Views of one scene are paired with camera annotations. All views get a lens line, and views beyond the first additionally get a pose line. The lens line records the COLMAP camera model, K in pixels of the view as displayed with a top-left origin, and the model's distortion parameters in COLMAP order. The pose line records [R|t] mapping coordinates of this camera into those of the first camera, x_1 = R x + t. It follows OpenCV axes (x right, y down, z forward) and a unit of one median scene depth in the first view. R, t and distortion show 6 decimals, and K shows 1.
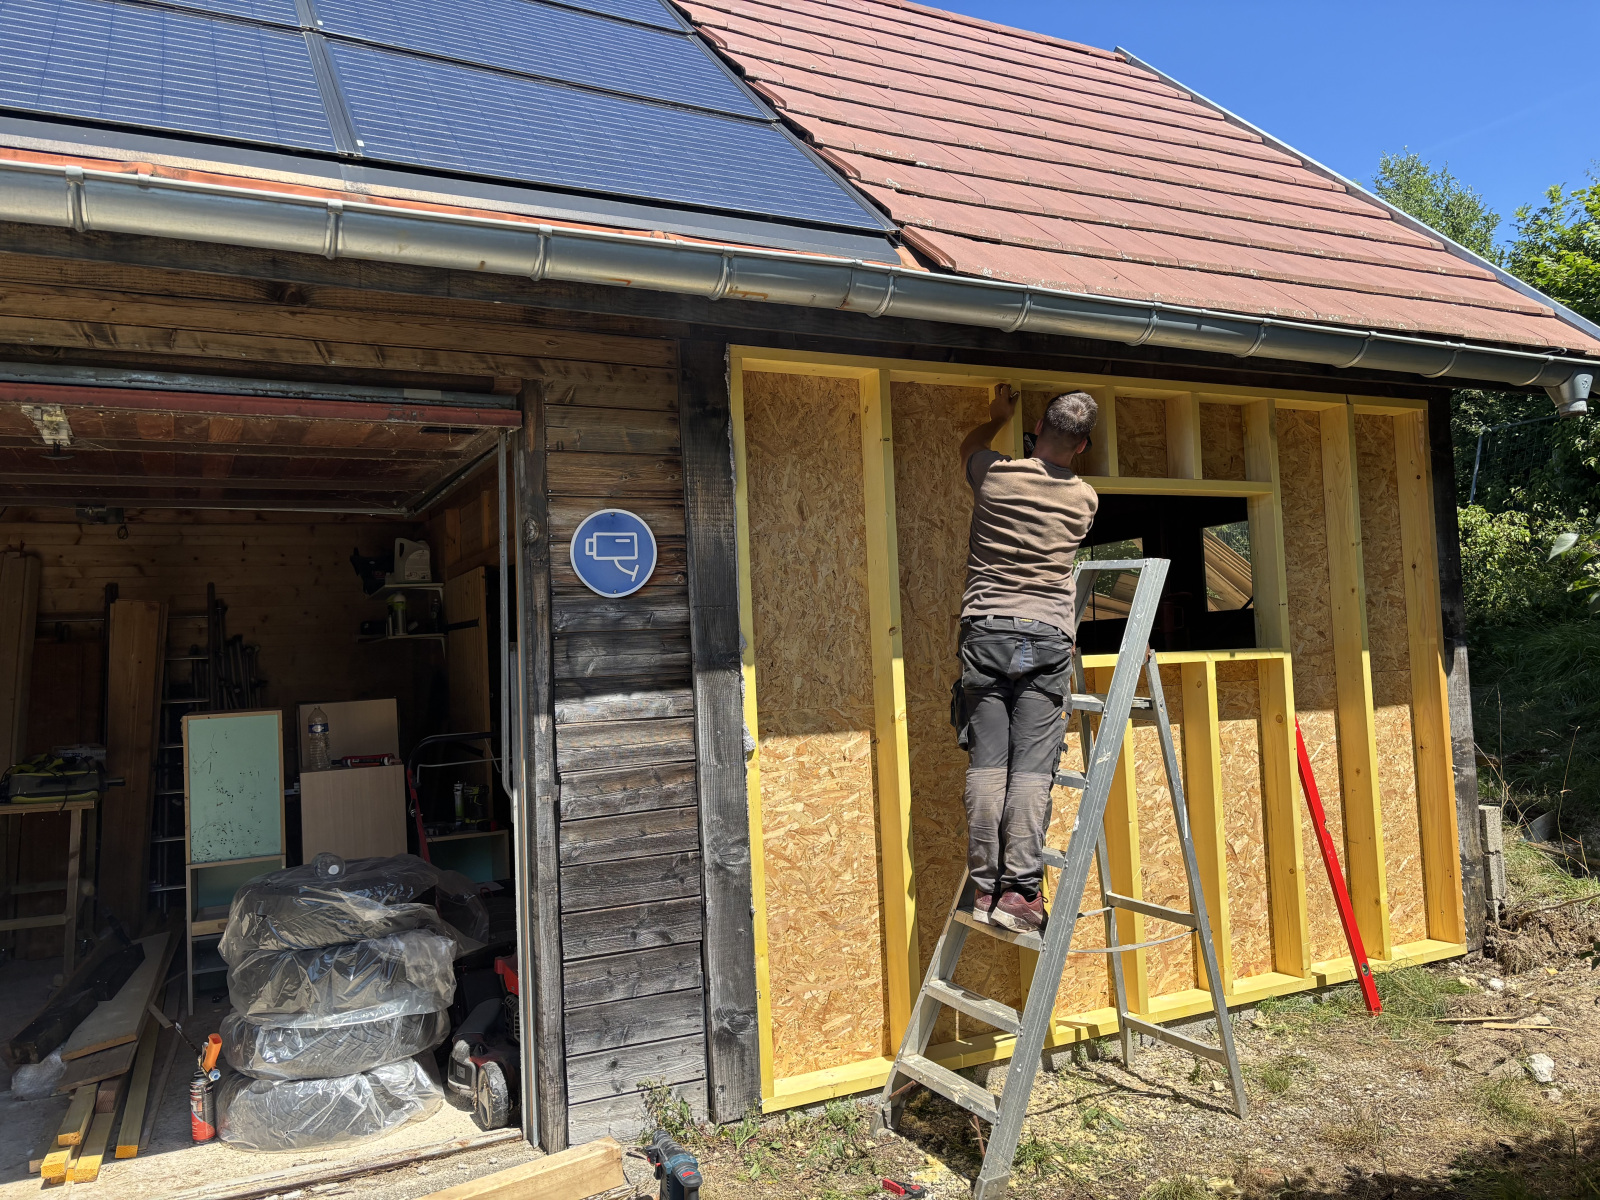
lens RADIAL K [[1205.0, 0, 804.2], [0, 1205.0, 596.0], [0, 0, 1]] dist [0.040452, -0.046282]
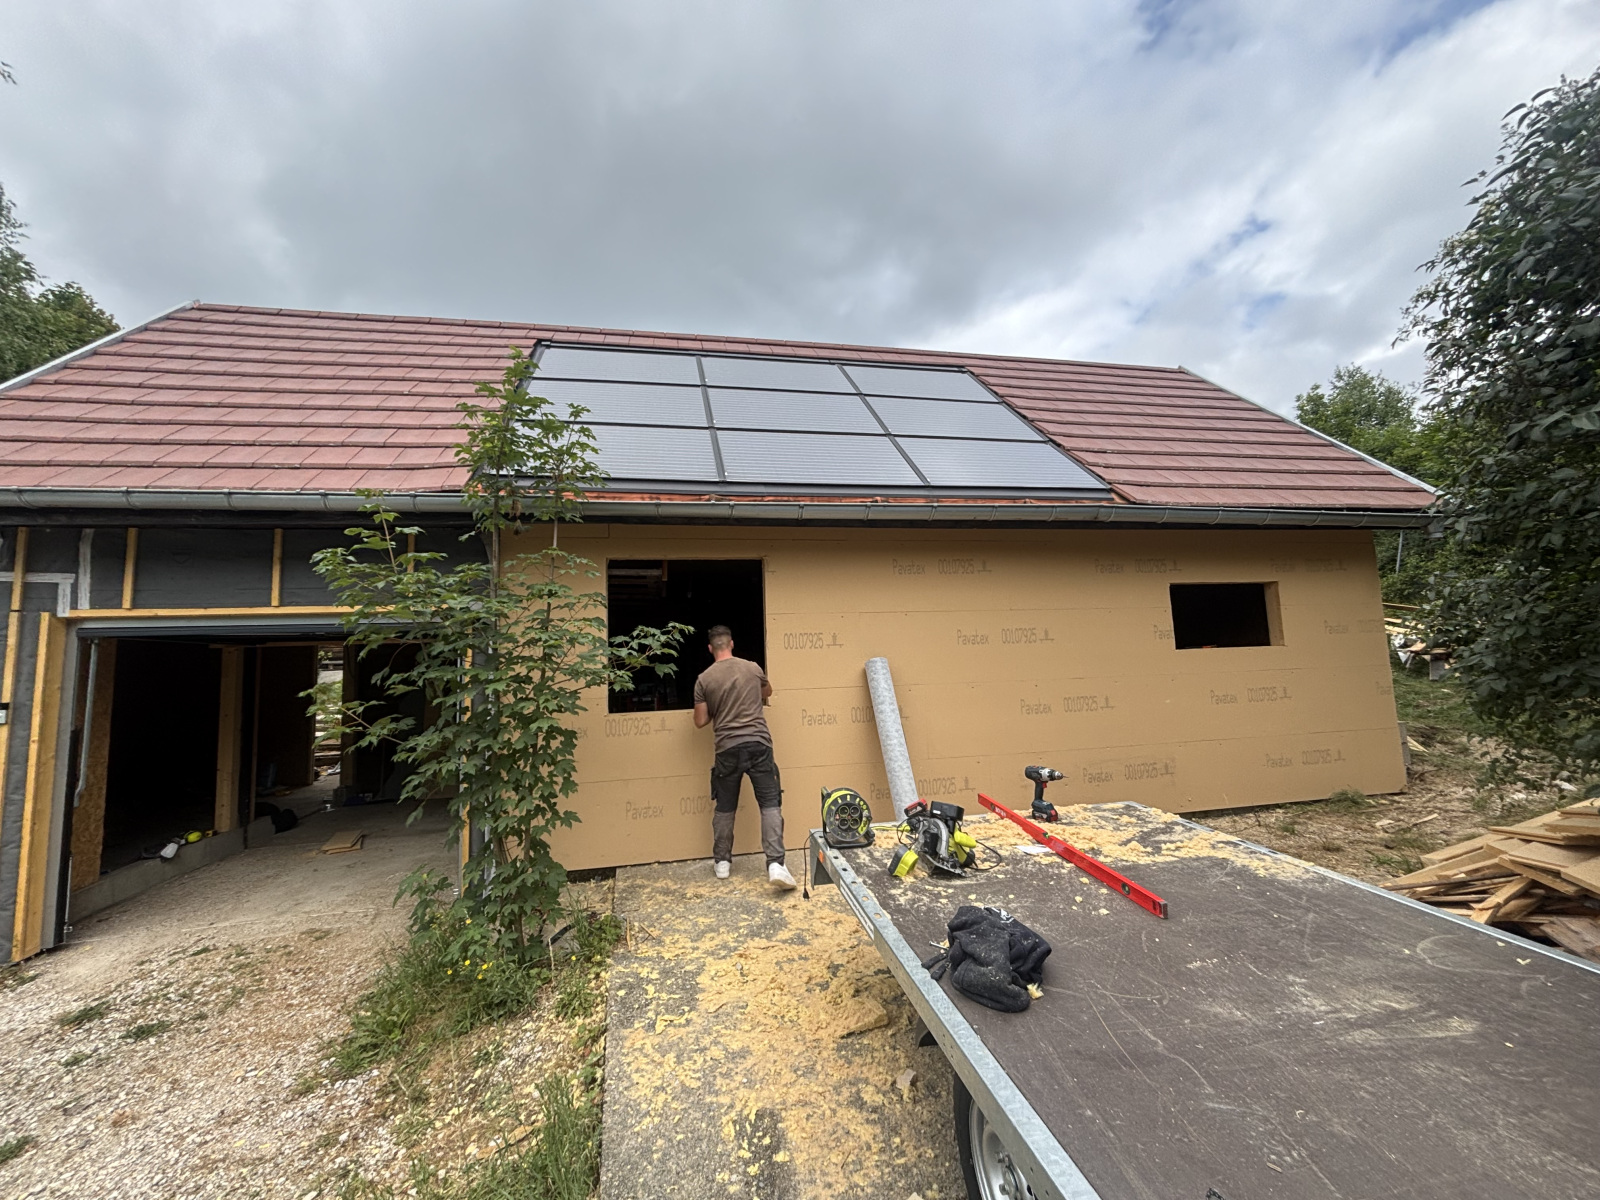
lens RADIAL K [[637.1, 0, 802.8], [0, 637.1, 595.4], [0, 0, 1]] dist [0.001533, -0.003064]
pose [[0.965617, -0.018487, -0.259310, -0.204854], [0.007830, 0.999084, -0.042069, -0.011620], [0.259850, 0.038592, 0.964878, -0.483986]]
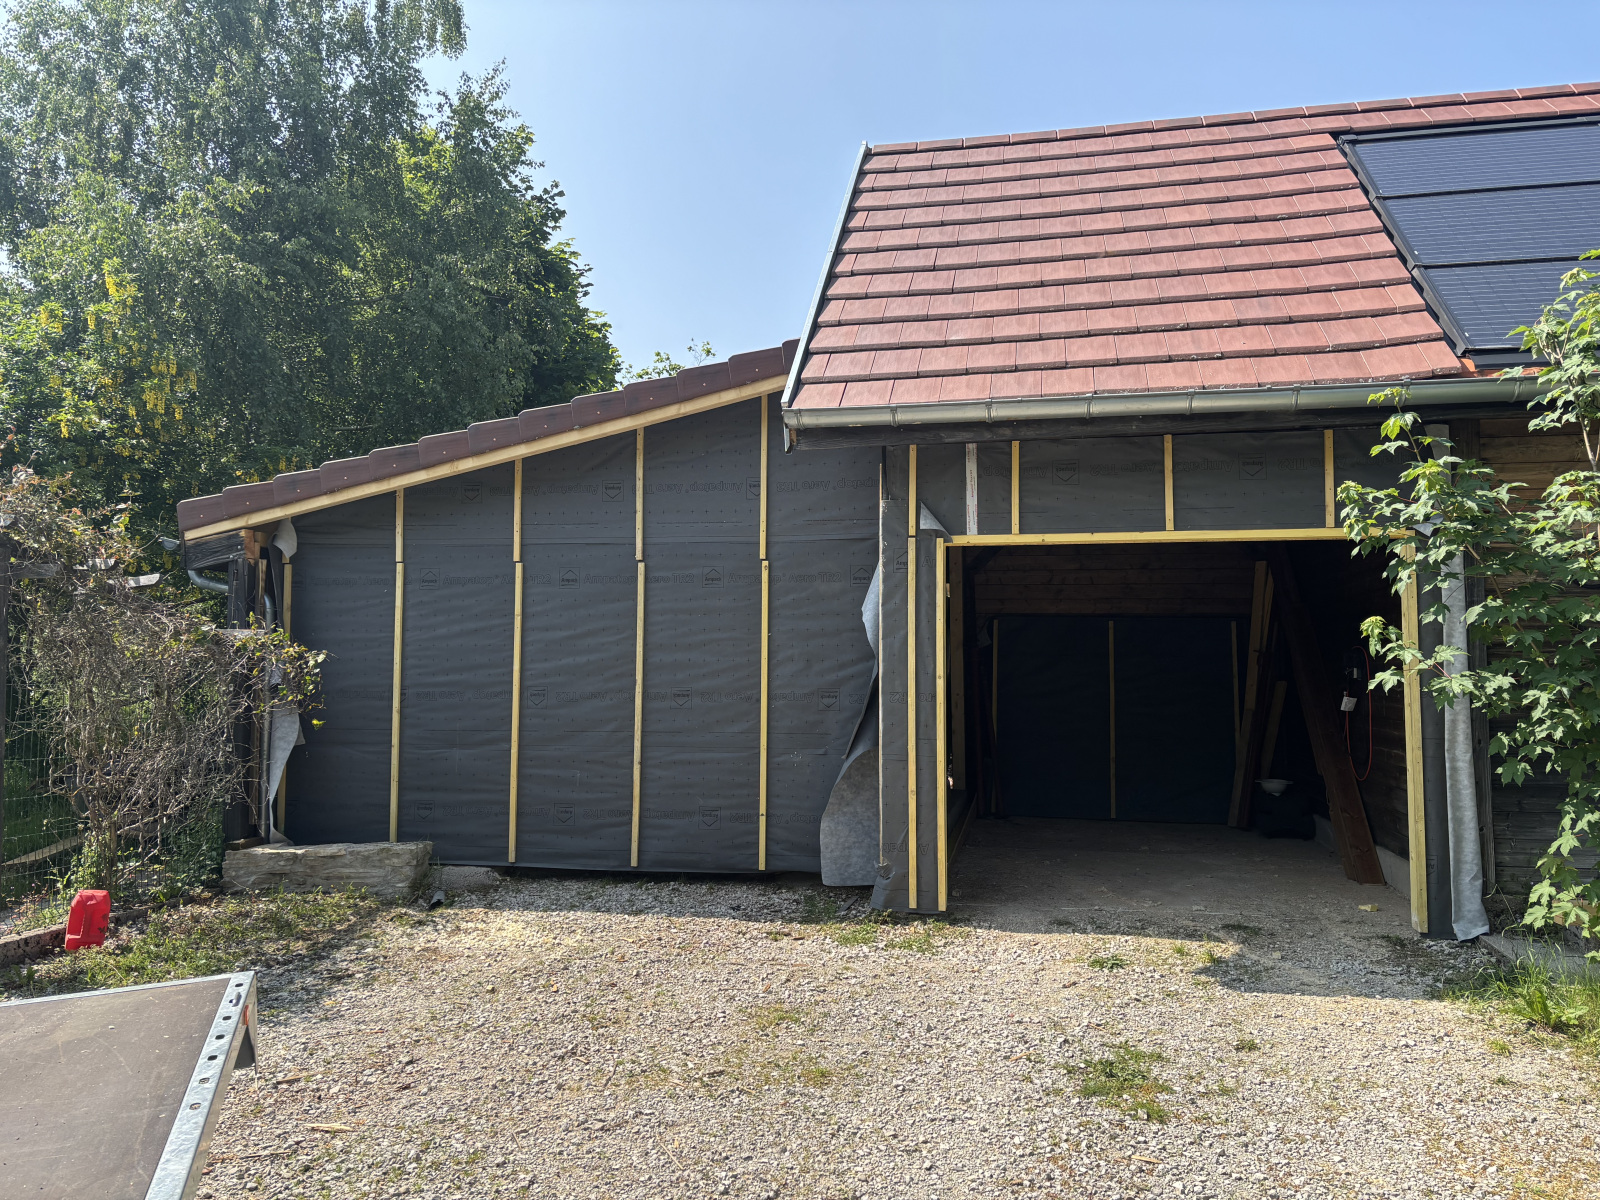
lens RADIAL K [[1217.3, 0, 800.0], [0, 1217.3, 600.0], [0, 0, 1]] dist [0.077658, -0.000035]
pose [[0.775443, 0.005860, -0.631390, -0.686201], [-0.010195, 0.999943, -0.003241, 0.063863], [0.631335, 0.008950, 0.775459, -1.342585]]
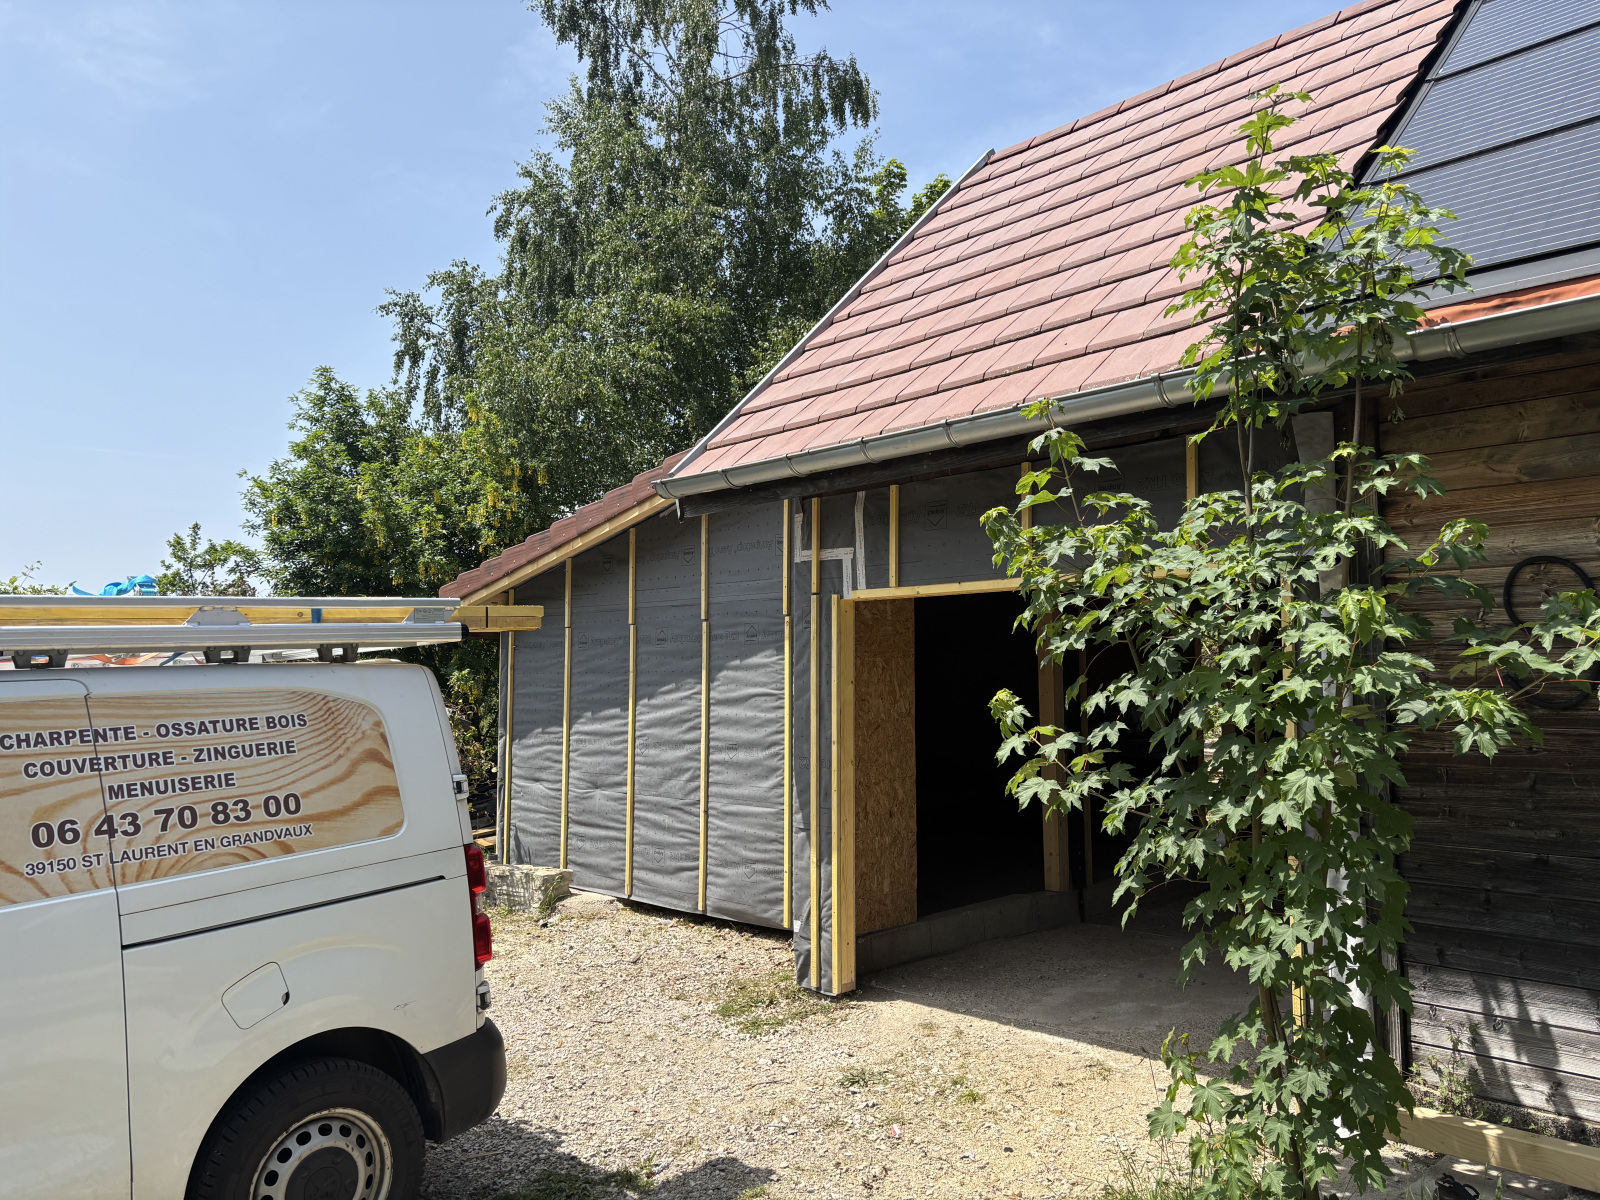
lens RADIAL K [[1205.0, 0, 804.2], [0, 1205.0, 596.0], [0, 0, 1]] dist [0.040452, -0.046282]
pose [[0.267949, -0.024091, -0.963132, -0.063900], [0.042025, 0.999028, -0.013297, -0.014718], [0.962516, -0.036913, 0.268701, -0.295565]]
